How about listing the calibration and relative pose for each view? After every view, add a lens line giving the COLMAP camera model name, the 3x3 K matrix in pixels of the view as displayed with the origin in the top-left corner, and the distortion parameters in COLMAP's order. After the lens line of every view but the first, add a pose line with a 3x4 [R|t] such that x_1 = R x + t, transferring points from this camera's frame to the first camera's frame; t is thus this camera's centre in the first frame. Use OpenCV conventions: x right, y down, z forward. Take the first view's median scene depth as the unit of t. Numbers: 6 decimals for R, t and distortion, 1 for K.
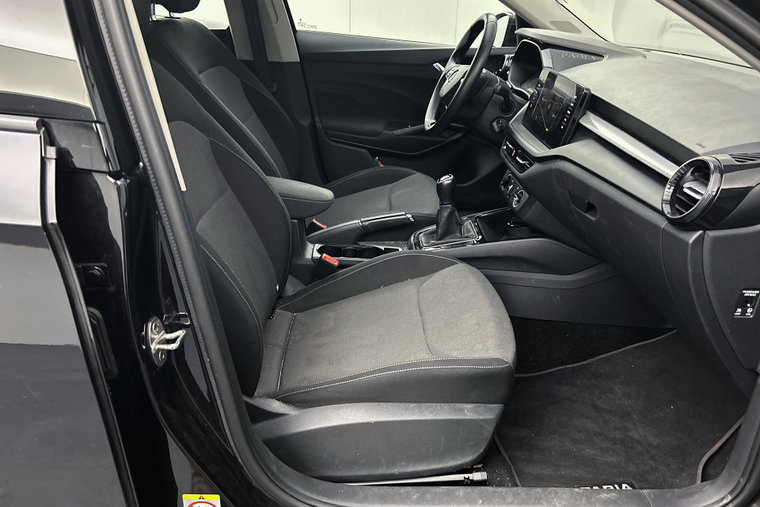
lens RADIAL K [[576.0, 0, 376.6], [0, 576.0, 274.4], [0, 0, 1]] dist [0.053110, -0.059243]
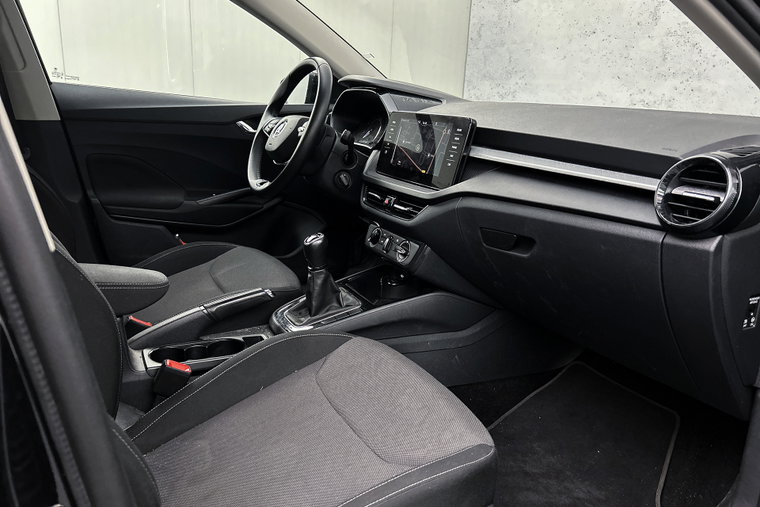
lens RADIAL K [[576.0, 0, 376.2], [0, 576.0, 265.0], [0, 0, 1]] dist [0.053110, -0.059243]
pose [[0.888938, -0.118278, 0.442493, -0.161978], [0.190866, 0.973864, -0.123123, -0.012462], [-0.416365, 0.193906, 0.888280, 0.243332]]
